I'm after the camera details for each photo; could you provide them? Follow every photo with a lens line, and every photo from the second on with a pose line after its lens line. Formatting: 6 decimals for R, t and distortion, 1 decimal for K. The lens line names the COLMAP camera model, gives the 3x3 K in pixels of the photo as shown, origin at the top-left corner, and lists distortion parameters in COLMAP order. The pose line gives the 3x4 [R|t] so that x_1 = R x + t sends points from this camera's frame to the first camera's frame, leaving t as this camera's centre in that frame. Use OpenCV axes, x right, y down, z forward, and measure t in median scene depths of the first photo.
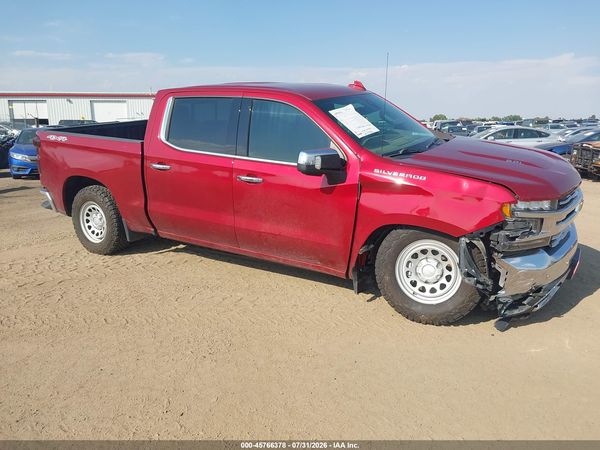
lens RADIAL K [[462.2, 0, 308.9], [0, 462.2, 227.7], [0, 0, 1]] dist [0.085945, -0.137153]
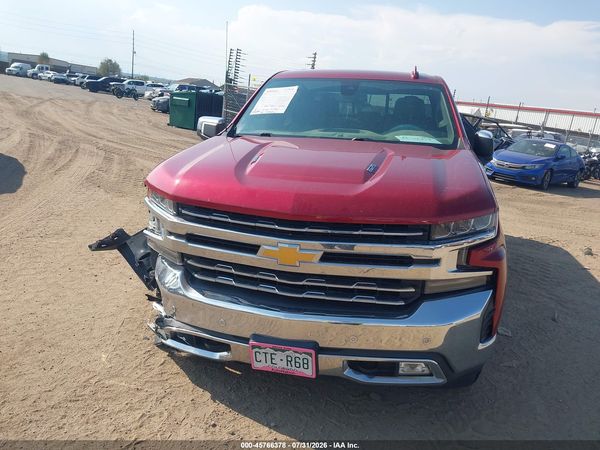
lens RADIAL K [[462.2, 0, 308.9], [0, 462.2, 227.7], [0, 0, 1]] dist [0.085945, -0.137153]
pose [[0.279058, 0.273394, -0.920534, 1.162764], [-0.324254, 0.929139, 0.177653, -0.200430], [0.903873, 0.248912, 0.347933, 0.879869]]
